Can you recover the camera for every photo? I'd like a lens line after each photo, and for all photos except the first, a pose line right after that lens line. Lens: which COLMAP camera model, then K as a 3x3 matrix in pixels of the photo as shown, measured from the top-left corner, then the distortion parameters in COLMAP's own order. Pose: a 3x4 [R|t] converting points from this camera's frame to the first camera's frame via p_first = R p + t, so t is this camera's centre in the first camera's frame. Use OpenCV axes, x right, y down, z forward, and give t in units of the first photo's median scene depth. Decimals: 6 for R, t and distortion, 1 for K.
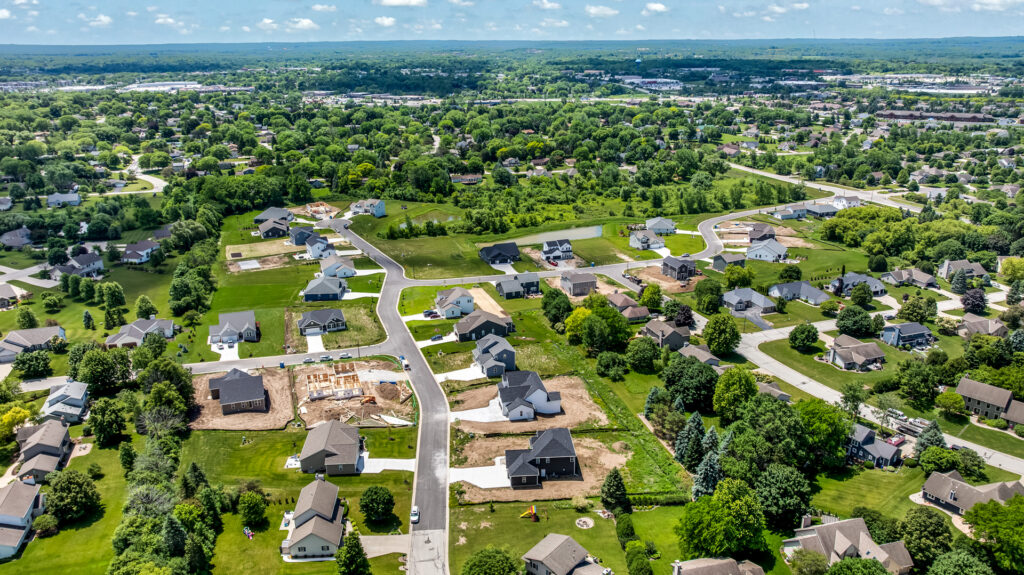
lens RADIAL K [[731.7, 0, 516.6], [0, 731.7, 265.7], [0, 0, 1]] dist [-0.029079, 0.026236]
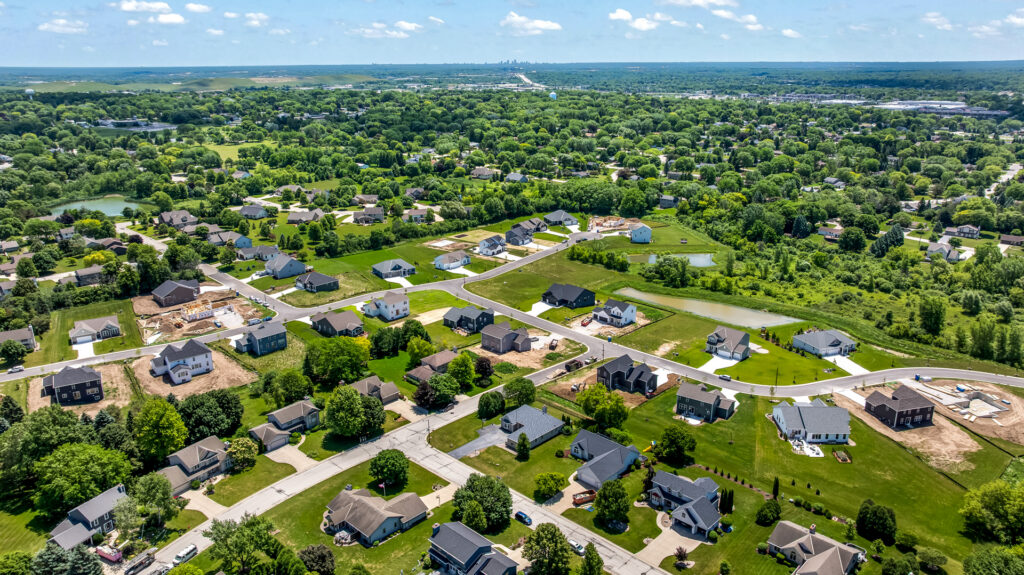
lens RADIAL K [[724.2, 0, 516.6], [0, 724.2, 287.5], [0, 0, 1]] dist [-0.019169, 0.002413]
pose [[0.453268, 0.272483, -0.848706, 0.700077], [-0.262956, 0.950634, 0.164771, -0.155457], [0.851706, 0.148487, 0.502543, 0.493845]]
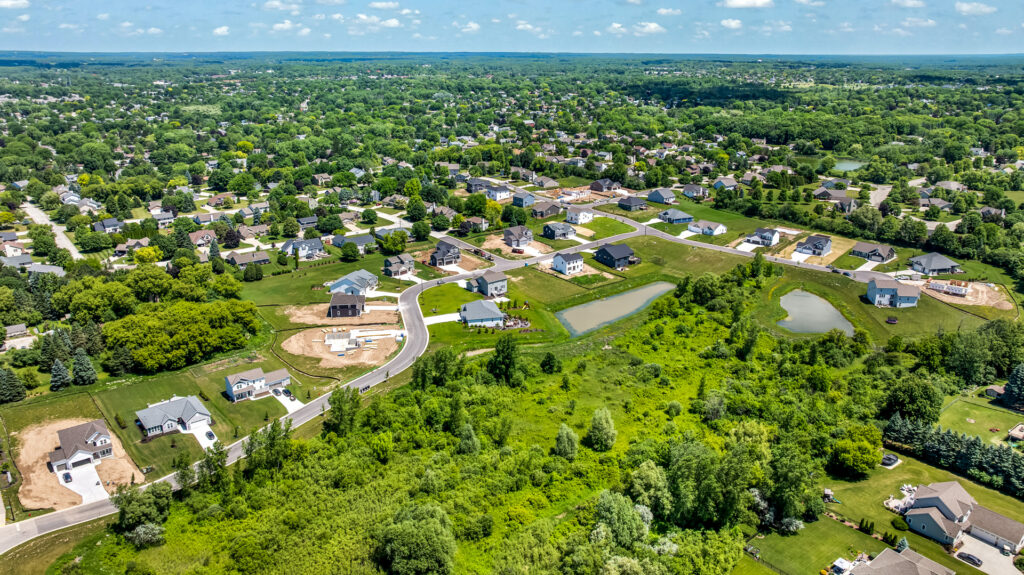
lens RADIAL K [[724.2, 0, 516.6], [0, 724.2, 287.5], [0, 0, 1]] dist [-0.019169, 0.002413]
pose [[-0.939406, 0.112578, -0.323793, 0.446633], [-0.097388, 0.817978, 0.566946, -0.547741], [0.328681, 0.564126, -0.757450, 1.758206]]
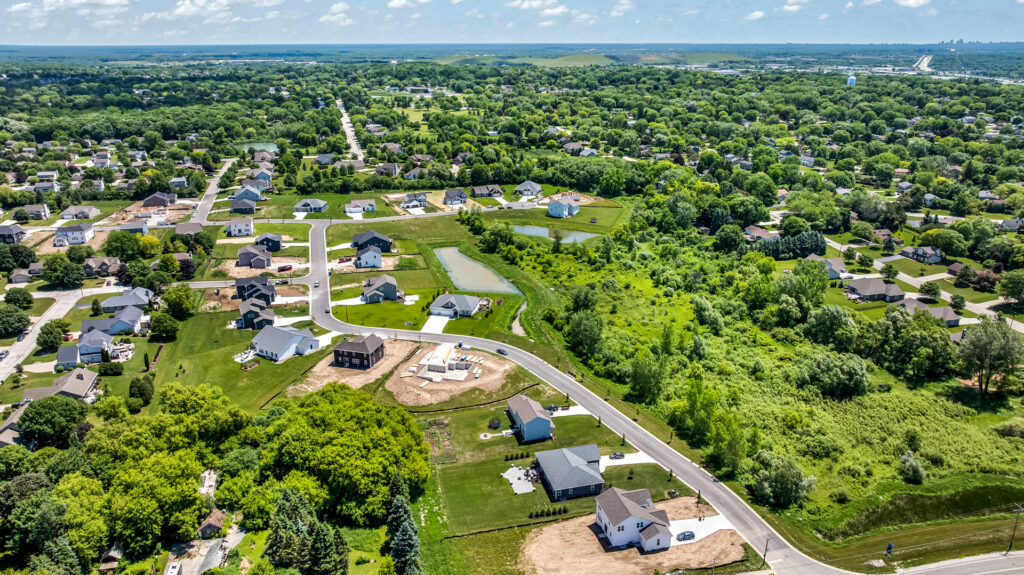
lens RADIAL K [[724.2, 0, 516.6], [0, 724.2, 287.5], [0, 0, 1]] dist [-0.019169, 0.002413]
pose [[-0.070986, 0.330704, -0.941061, 0.972475], [-0.294307, 0.894497, 0.336540, -0.371348], [0.953071, 0.300850, 0.033832, 1.181638]]
